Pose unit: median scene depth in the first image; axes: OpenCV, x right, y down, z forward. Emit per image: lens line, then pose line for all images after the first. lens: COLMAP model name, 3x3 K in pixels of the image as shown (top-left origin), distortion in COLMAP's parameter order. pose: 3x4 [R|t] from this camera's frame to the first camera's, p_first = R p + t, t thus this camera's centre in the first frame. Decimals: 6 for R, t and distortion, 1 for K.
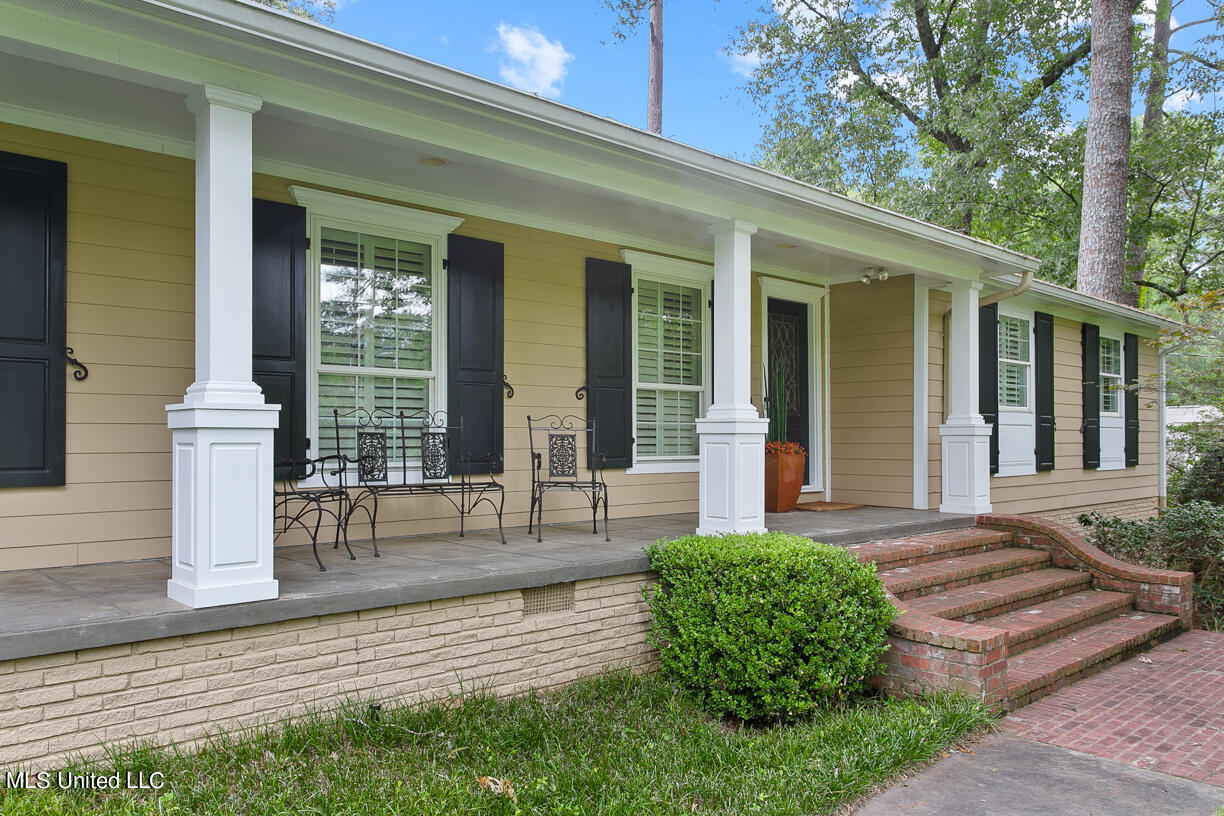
lens RADIAL K [[963.0, 0, 613.8], [0, 963.0, 408.4], [0, 0, 1]] dist [0.013061, 0.005452]
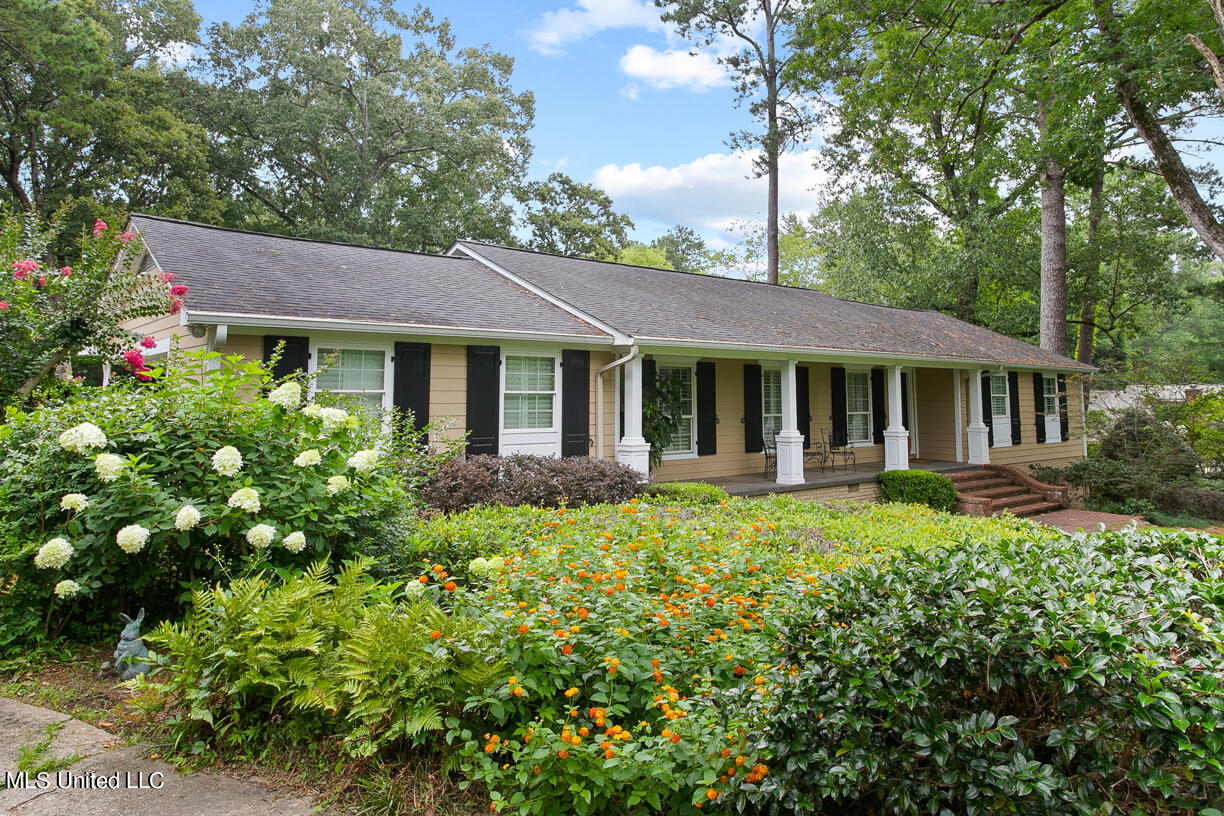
lens RADIAL K [[818.8, 0, 603.7], [0, 818.8, 296.6], [0, 0, 1]] dist [0.016354, -0.000750]
pose [[0.996795, -0.007027, -0.079684, -0.481302], [0.000106, 0.996250, -0.086521, -0.154251], [0.079993, 0.086235, 0.993058, -1.371039]]
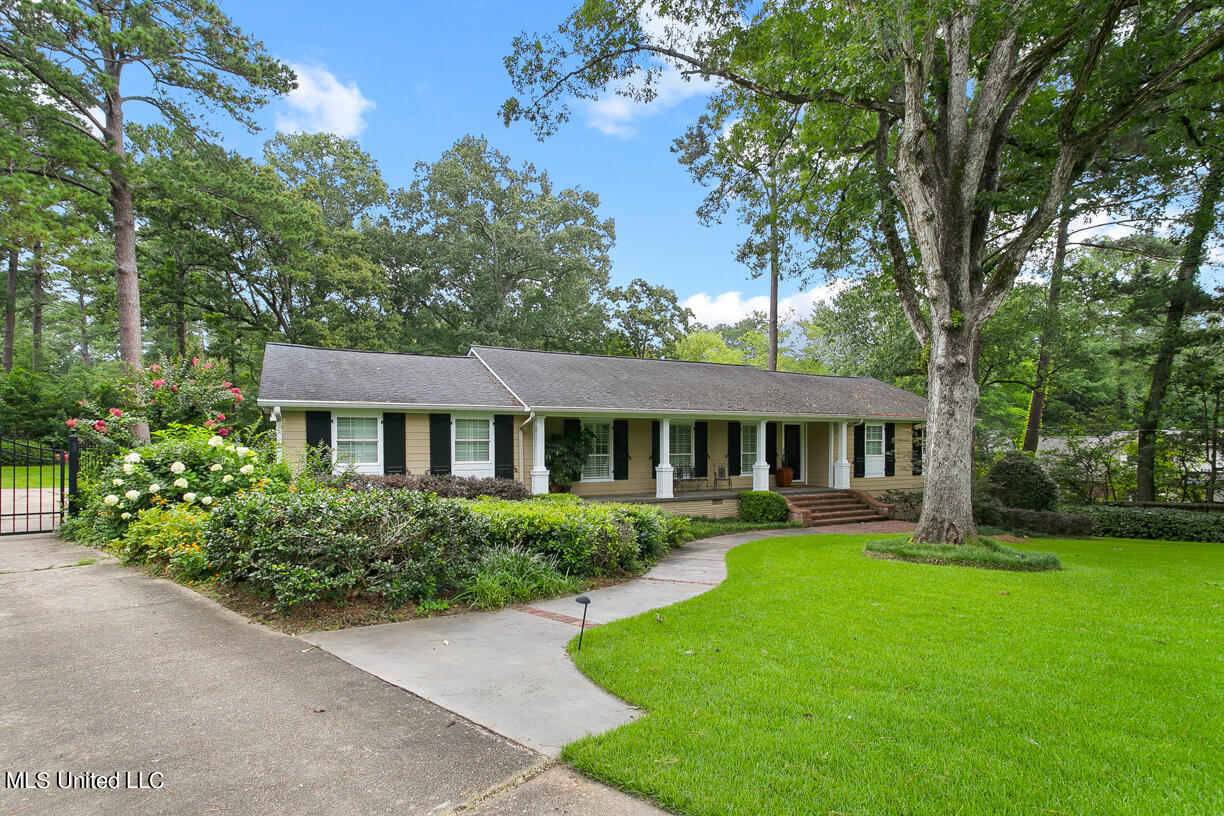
lens RADIAL K [[614.0, 0, 574.6], [0, 614.0, 446.6], [0, 0, 1]] dist [0.021176, 0.000584]
pose [[0.952622, -0.000443, -0.304157, 0.138485], [0.012406, 0.999223, 0.037401, -0.157542], [0.303904, -0.039402, 0.951887, -1.602353]]
